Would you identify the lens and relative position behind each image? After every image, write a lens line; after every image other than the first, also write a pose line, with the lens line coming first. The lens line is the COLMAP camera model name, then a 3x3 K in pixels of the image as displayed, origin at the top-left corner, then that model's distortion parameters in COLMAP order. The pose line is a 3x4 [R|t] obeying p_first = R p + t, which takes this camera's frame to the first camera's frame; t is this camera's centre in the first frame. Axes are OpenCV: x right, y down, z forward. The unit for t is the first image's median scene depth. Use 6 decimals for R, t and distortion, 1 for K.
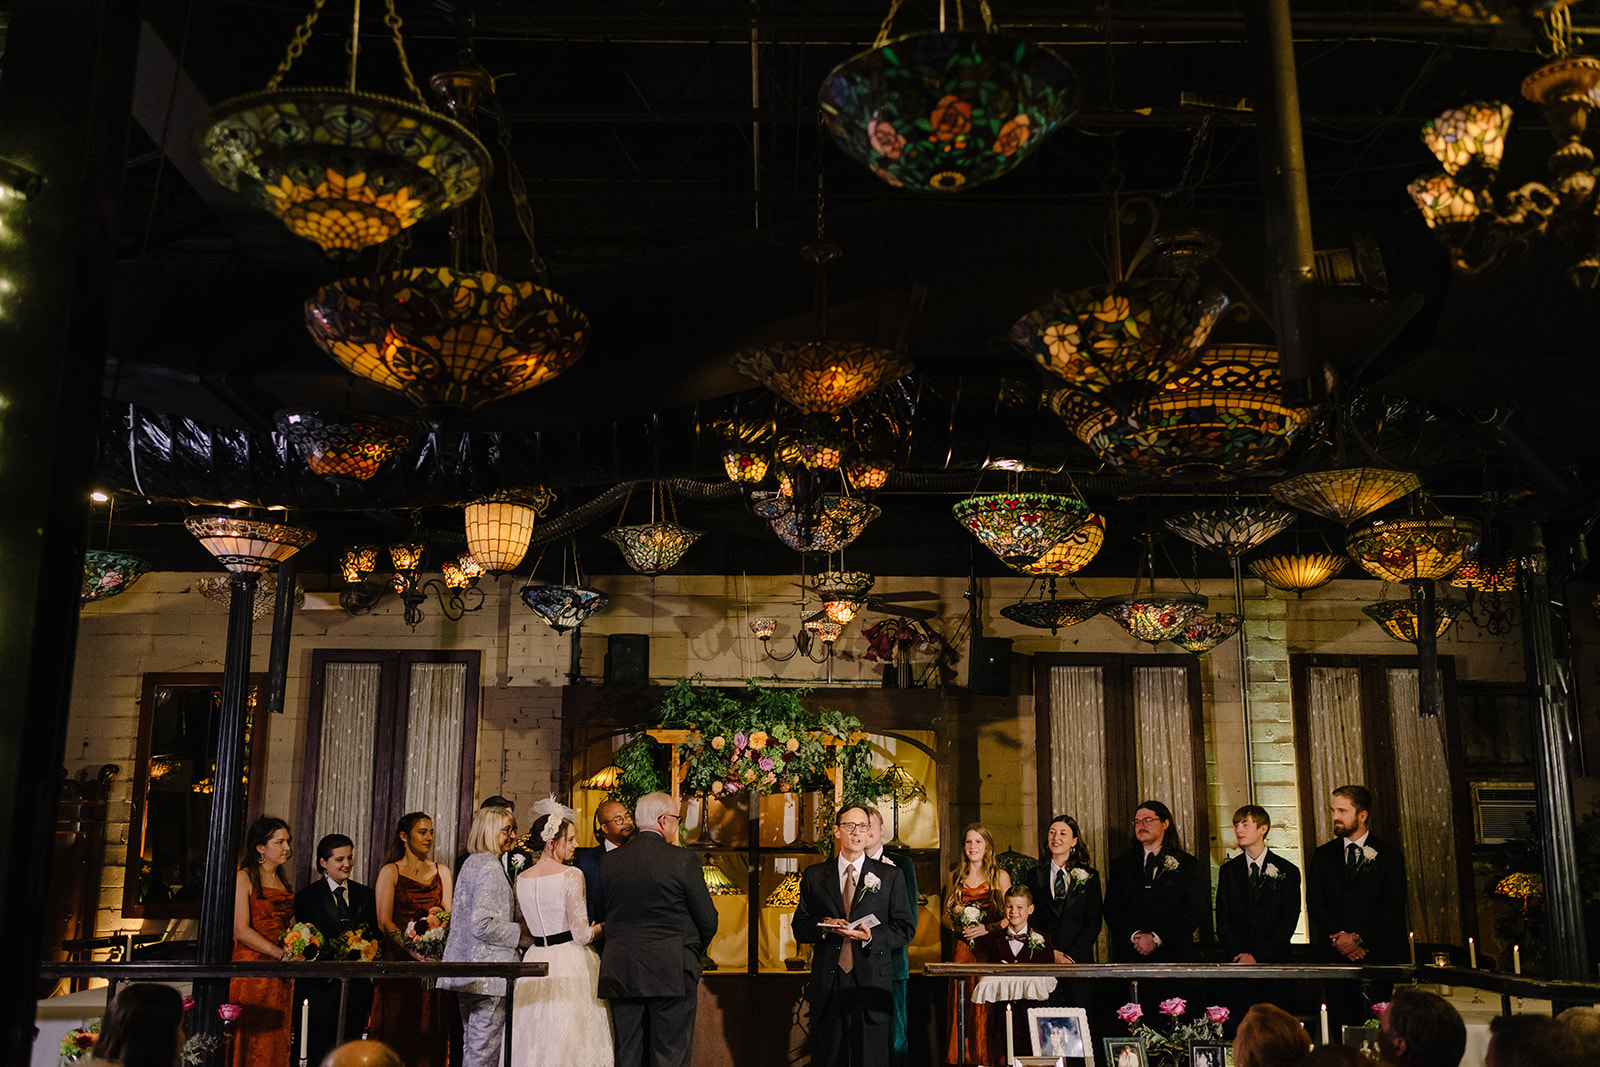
lens RADIAL K [[1601.9, 0, 802.7], [0, 1601.9, 565.9], [0, 0, 1]] dist [0.001623, 0.010681]
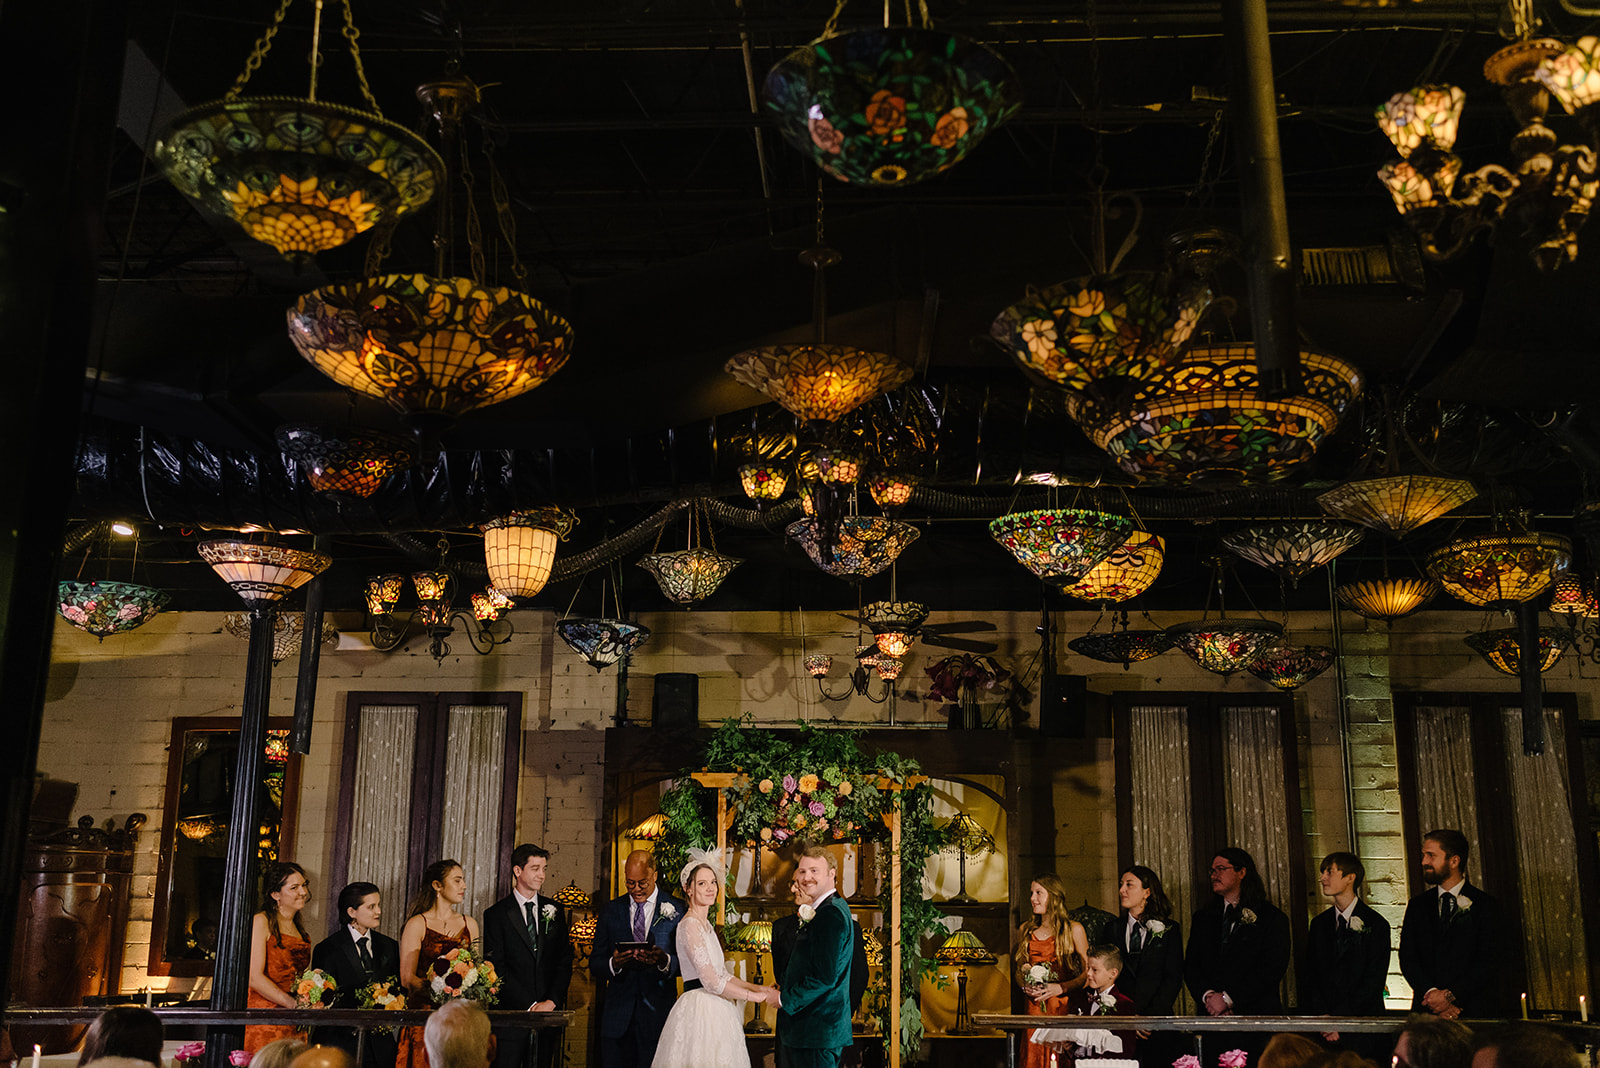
lens RADIAL K [[1742.3, 0, 800.0], [0, 1742.3, 534.0], [0, 0, 1]] dist [0.009616, -0.012055]
pose [[0.998362, -0.009487, -0.056424, 0.043857], [0.006873, 0.998902, -0.046346, 0.017121], [0.056801, 0.045882, 0.997331, -0.041469]]
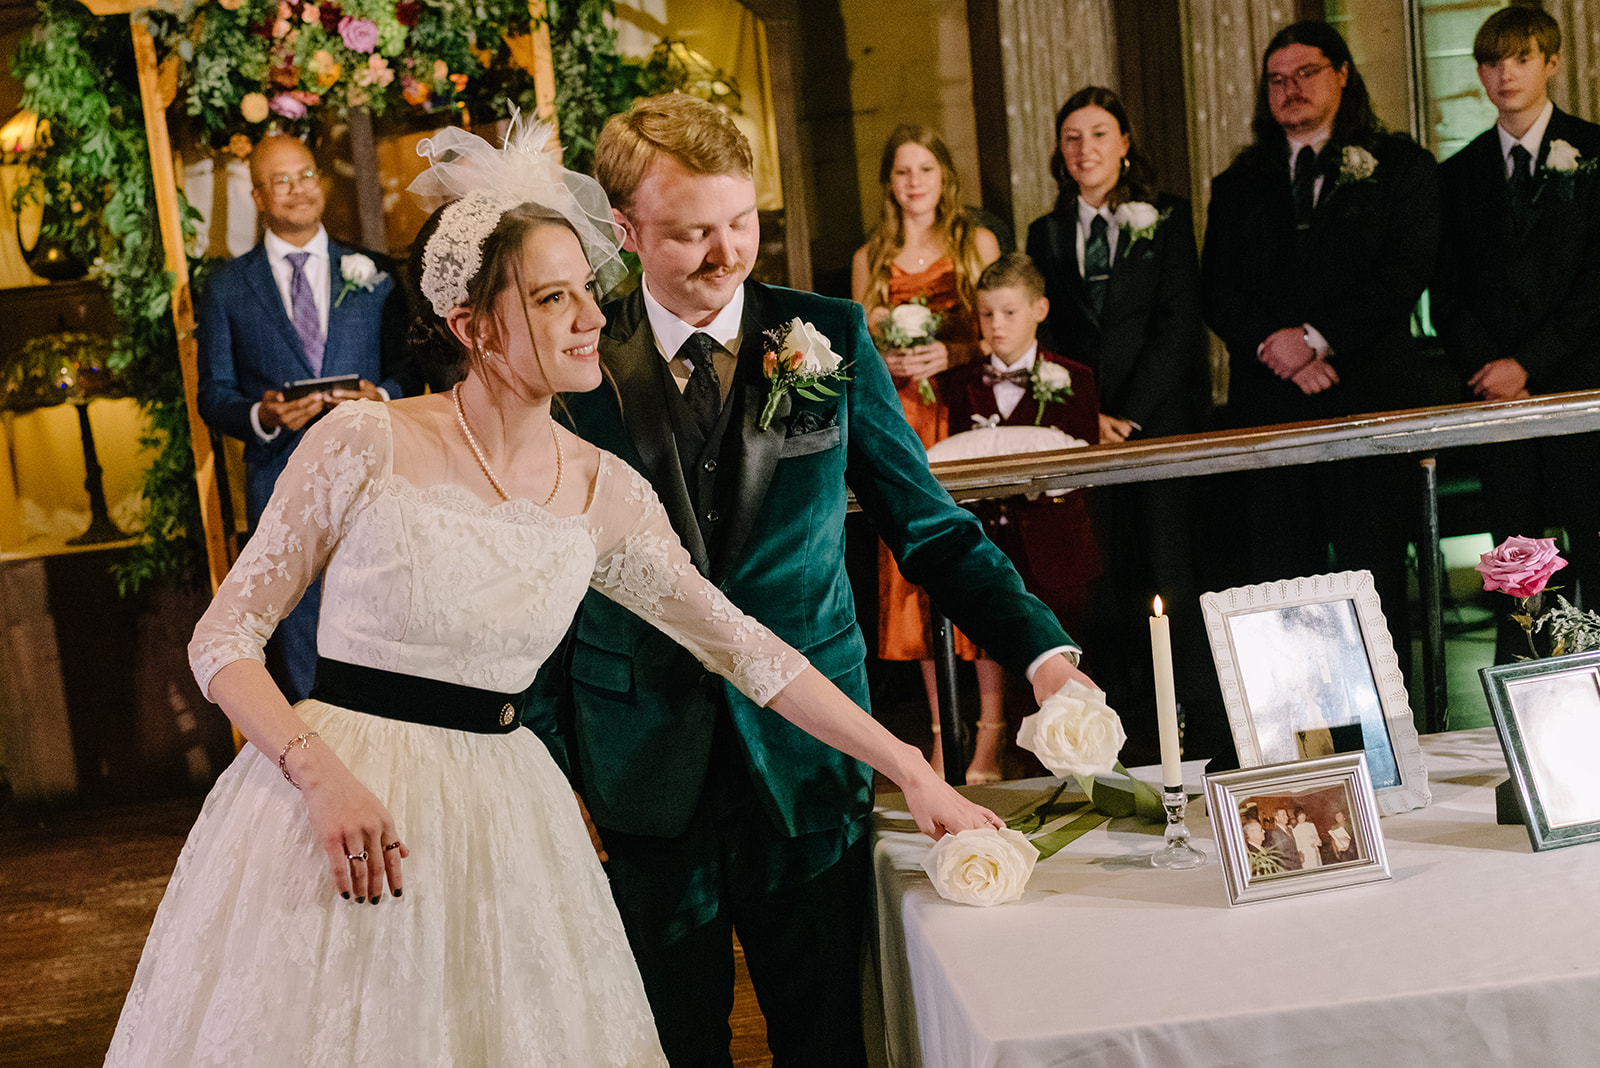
lens RADIAL K [[1742.3, 0, 800.0], [0, 1742.3, 534.0], [0, 0, 1]] dist [0.009616, -0.012055]
pose [[0.981997, -0.124954, 0.141660, 0.015104], [0.074124, 0.944699, 0.319452, 0.183352], [-0.173743, -0.303201, 0.936954, 0.864537]]
